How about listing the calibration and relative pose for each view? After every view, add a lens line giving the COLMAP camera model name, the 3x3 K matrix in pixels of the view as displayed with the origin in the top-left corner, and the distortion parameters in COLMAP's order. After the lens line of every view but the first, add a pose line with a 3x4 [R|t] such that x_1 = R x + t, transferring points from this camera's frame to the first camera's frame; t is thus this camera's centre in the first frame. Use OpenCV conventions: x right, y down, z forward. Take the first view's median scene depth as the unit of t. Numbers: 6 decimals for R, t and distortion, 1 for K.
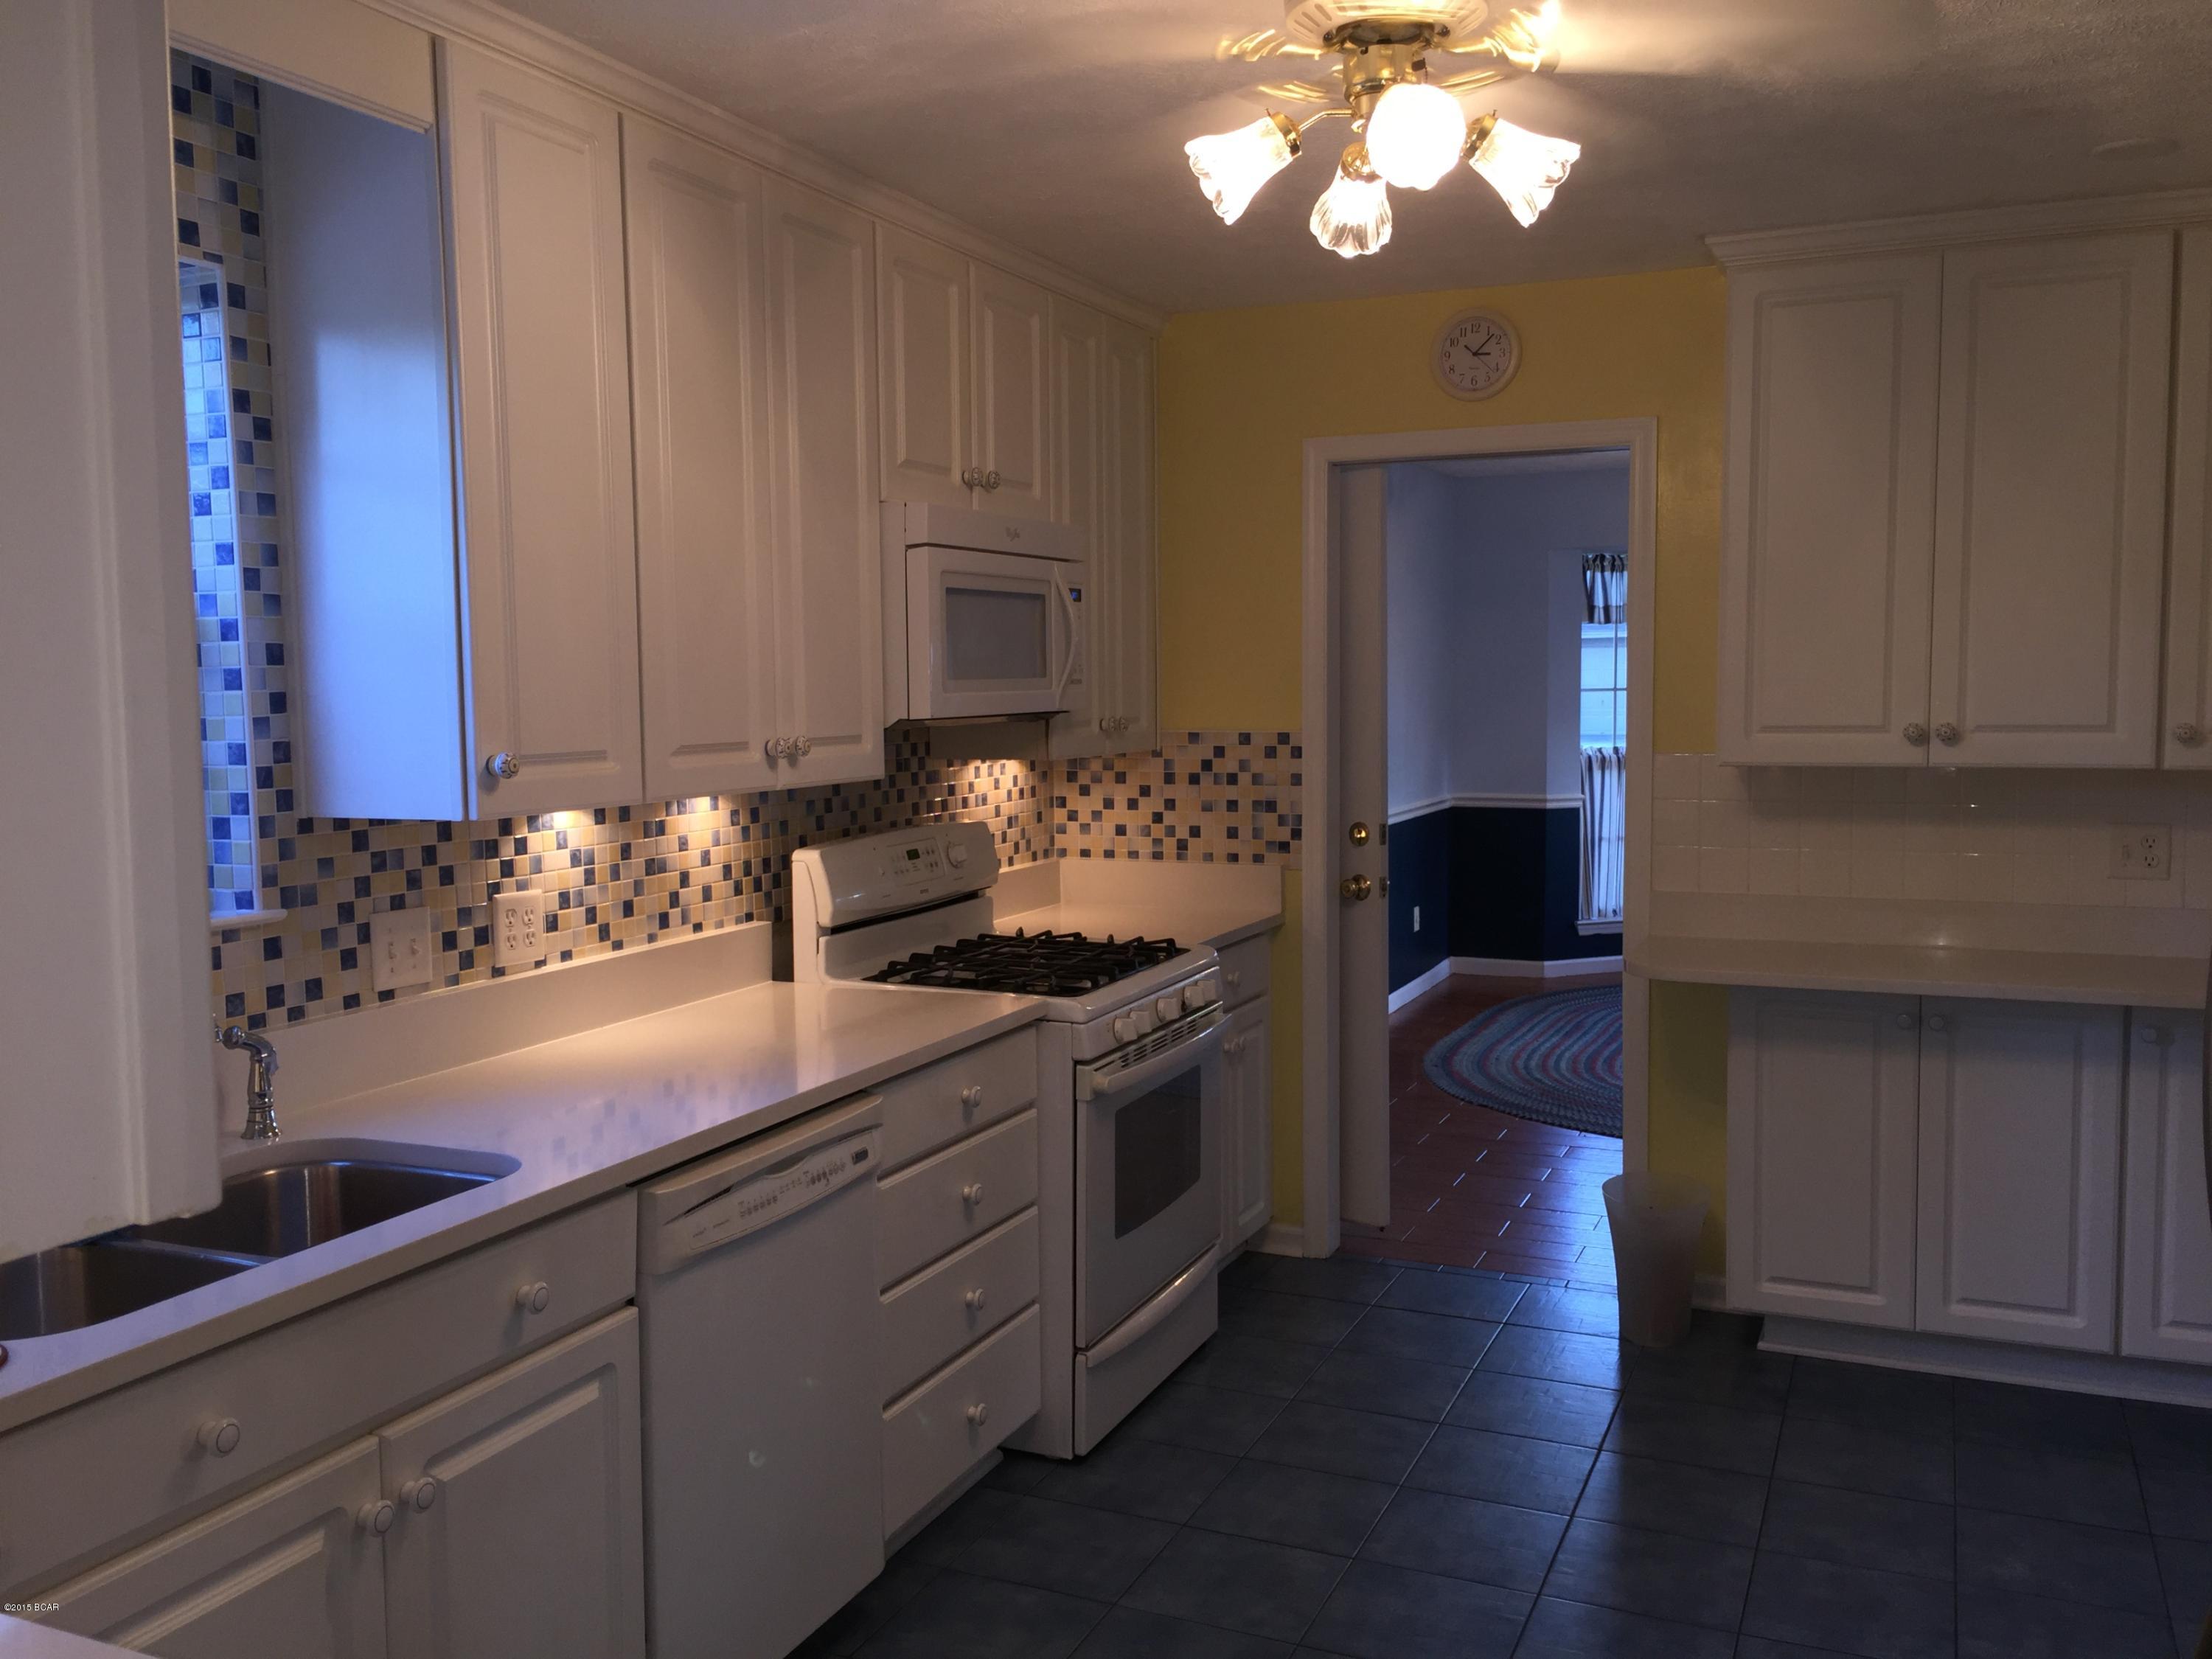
lens RADIAL K [[1862.0, 0, 1100.4], [0, 1862.0, 841.7], [0, 0, 1]] dist [0.000998, -0.004121]
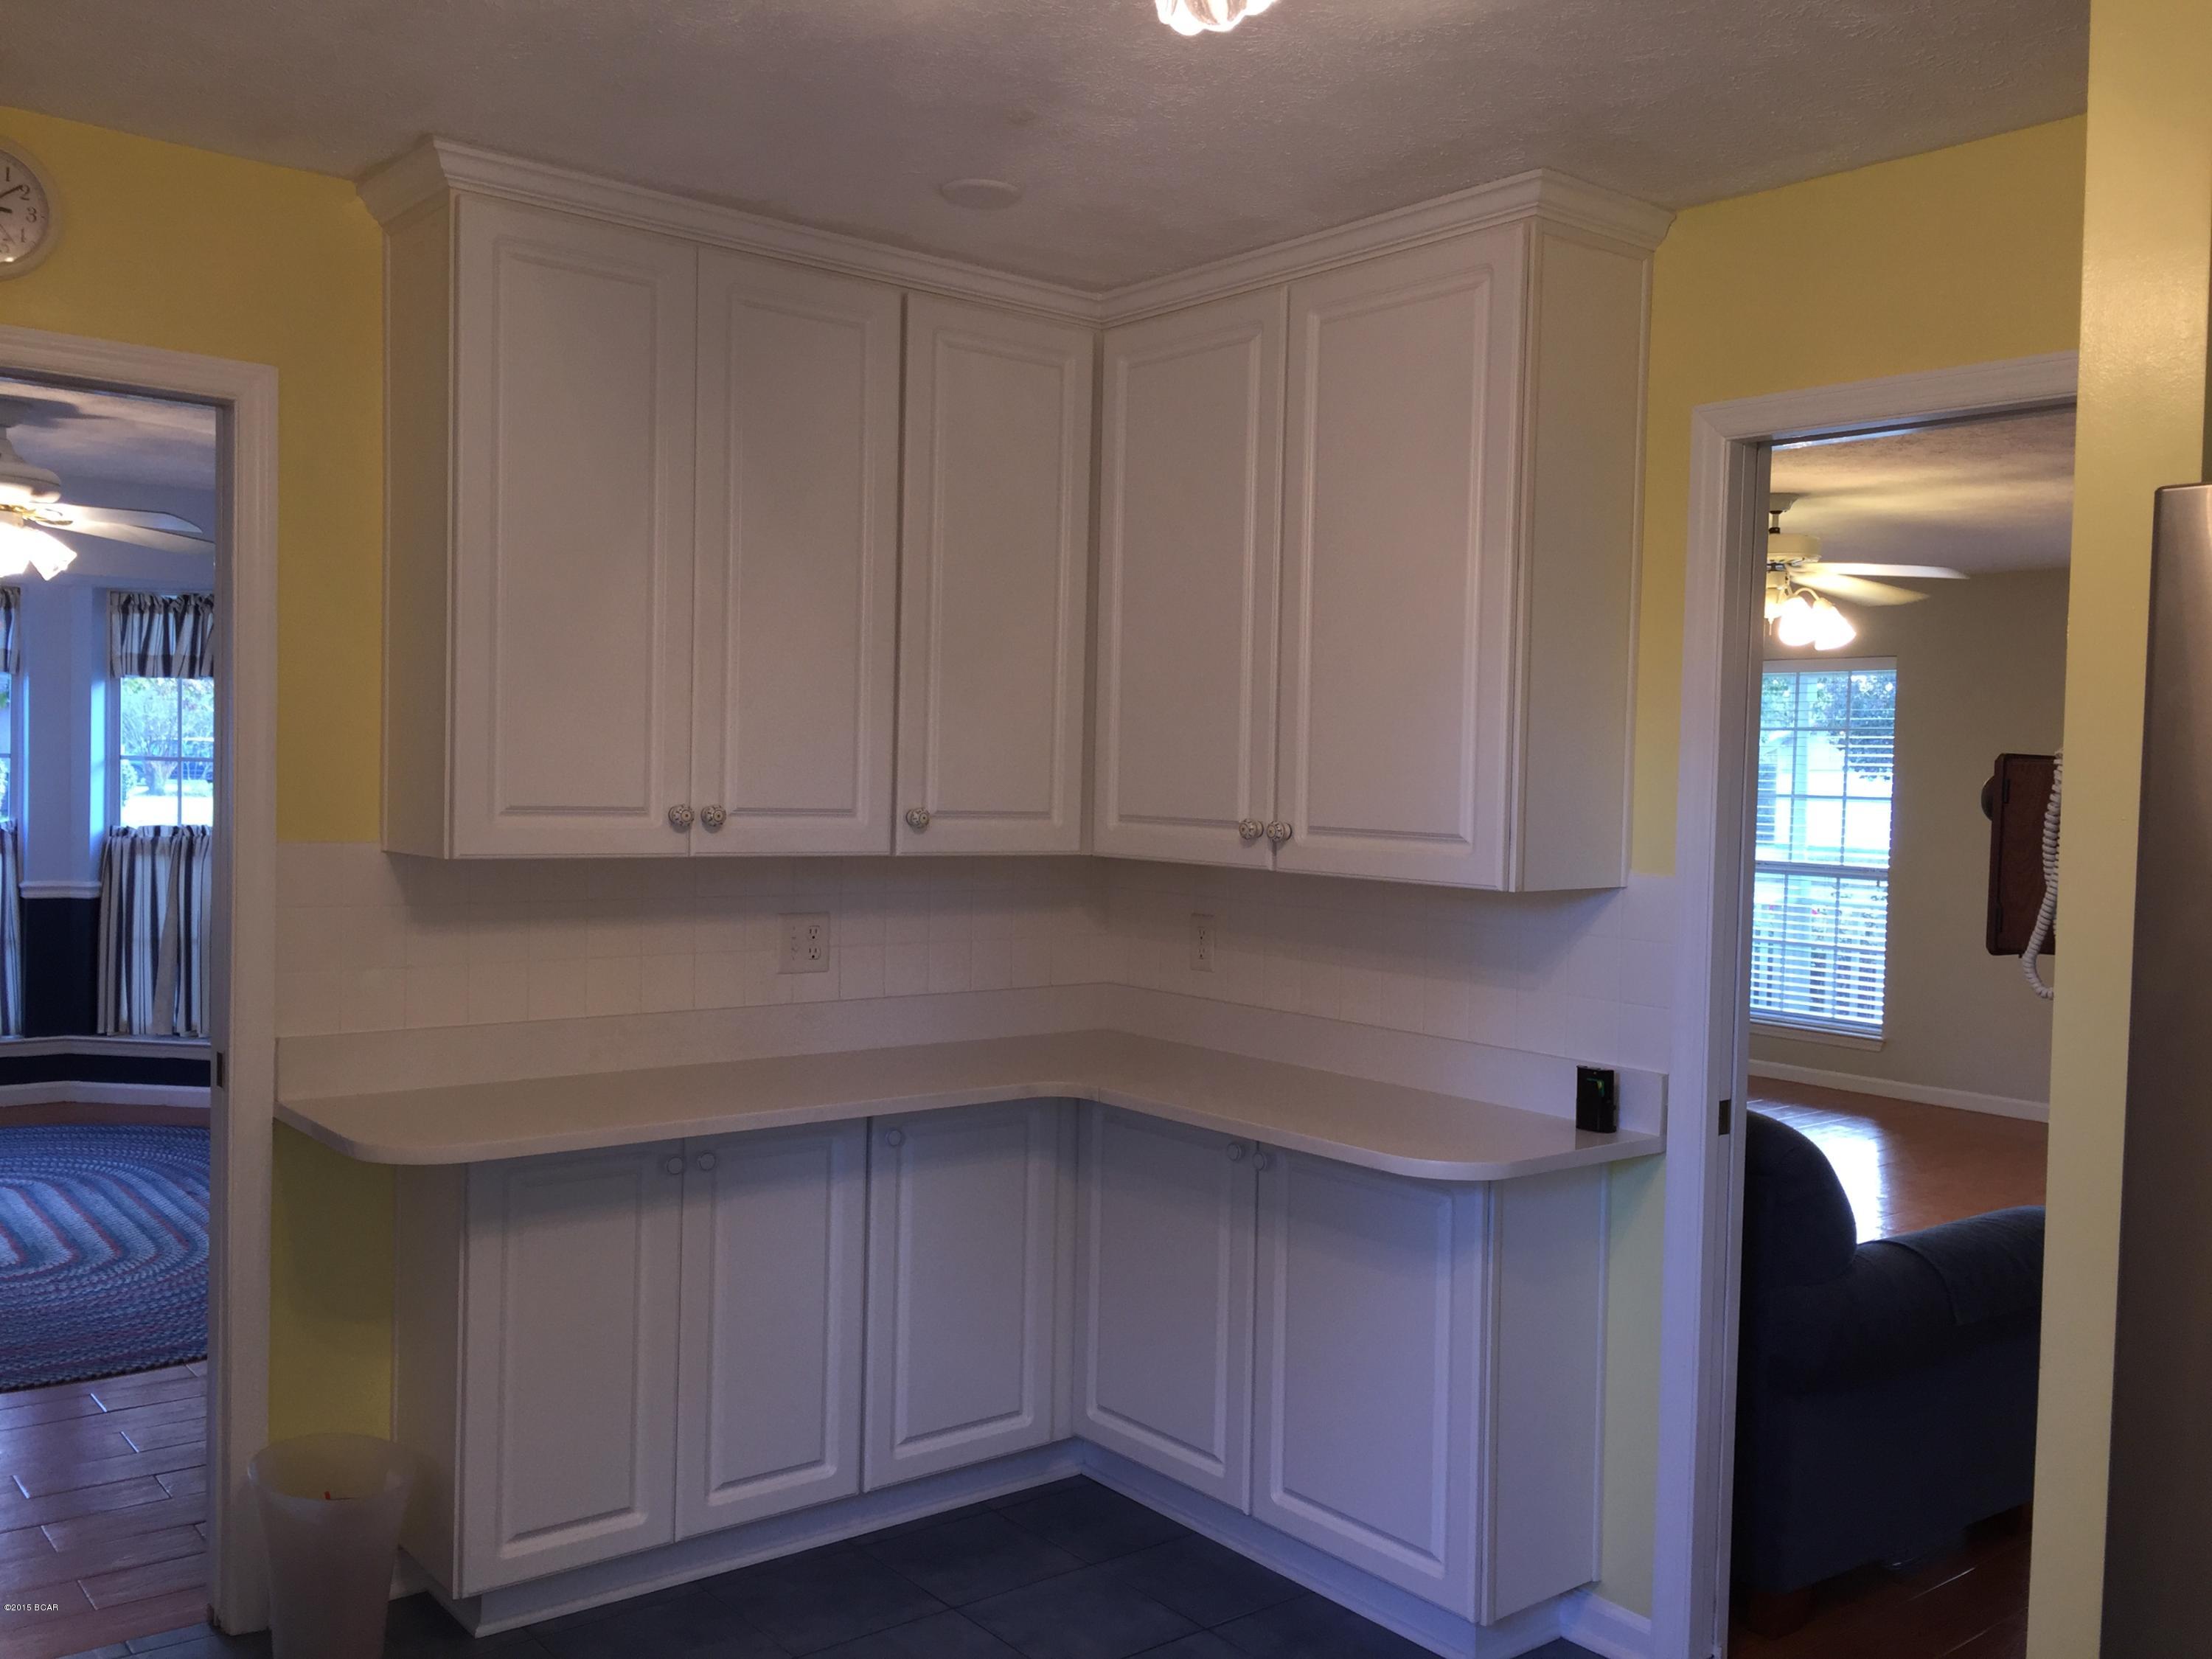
lens RADIAL K [[1892.5, 0, 1103.9], [0, 1892.5, 843.1], [0, 0, 1]] dist [0.013785, -0.007470]
pose [[0.446933, -0.010526, 0.894505, -0.097875], [0.046470, 0.998854, -0.011465, -0.011867], [-0.893360, 0.046691, 0.446910, 0.191436]]
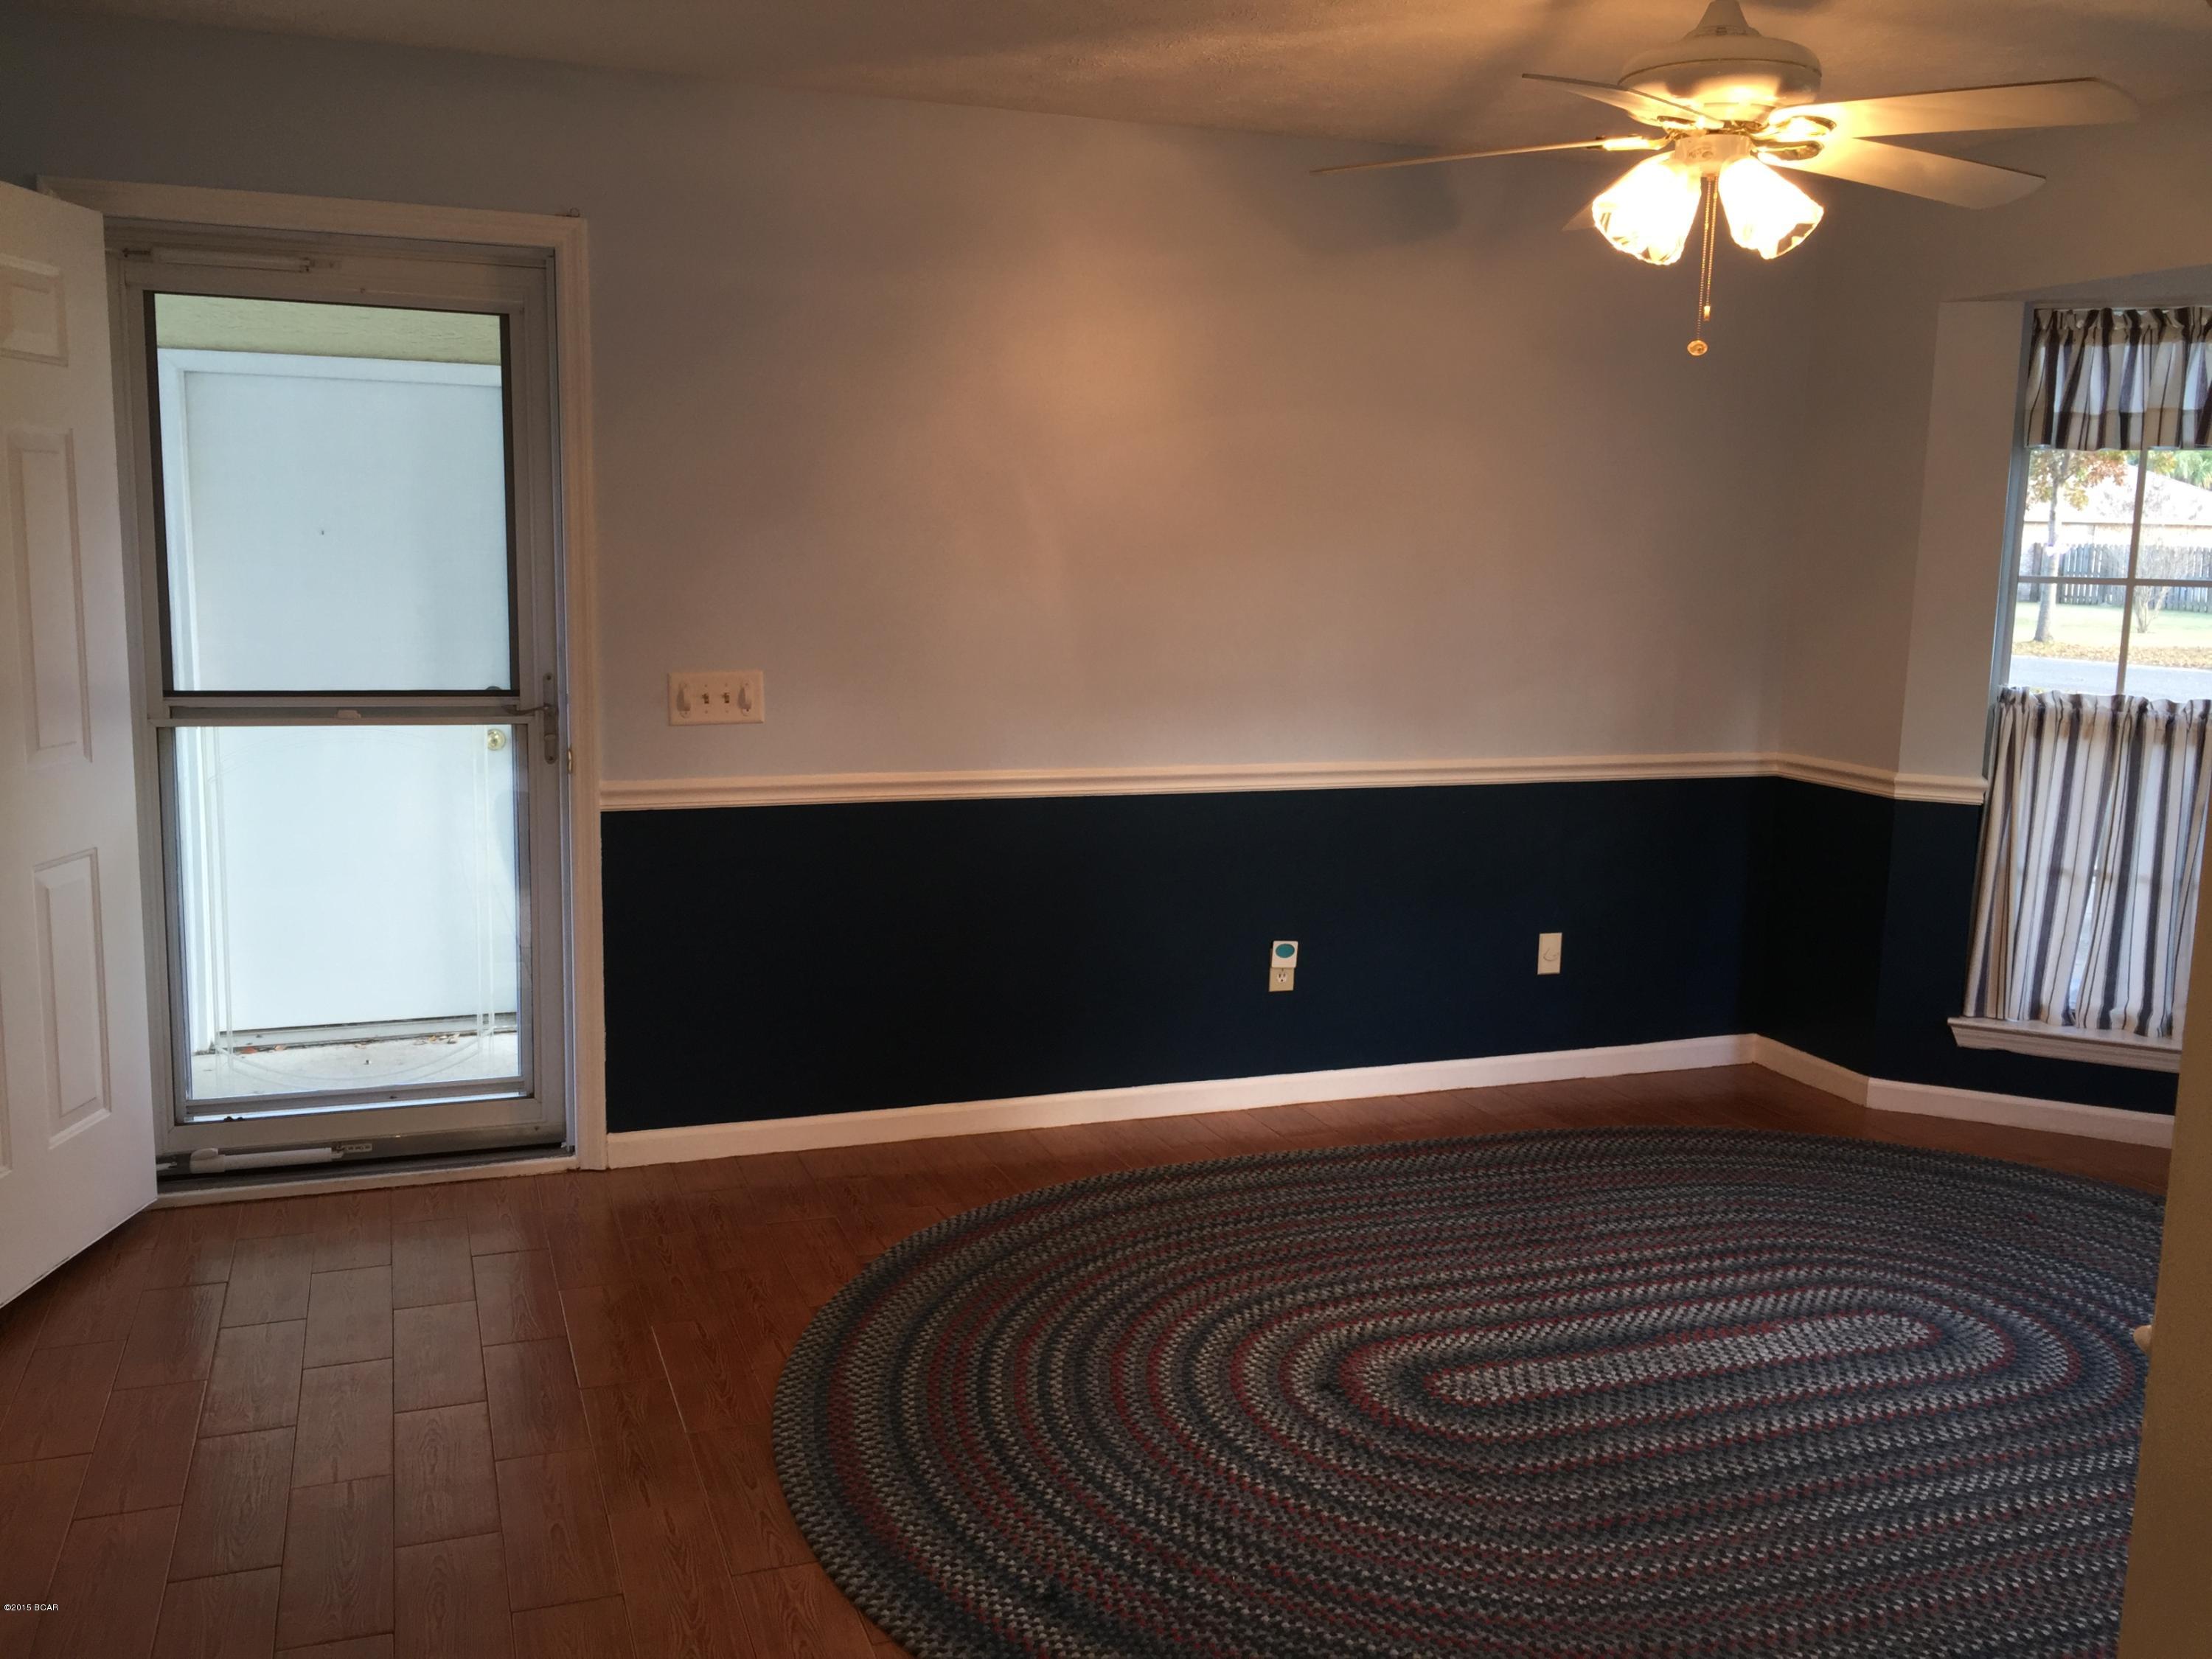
lens RADIAL K [[1882.1, 0, 1115.2], [0, 1882.1, 813.4], [0, 0, 1]] dist [0.101427, -0.135831]
pose [[0.711747, 0.134157, -0.689505, 0.459425], [-0.094550, 0.990957, 0.095210, -0.044741], [0.696043, -0.002573, 0.717995, 0.449705]]
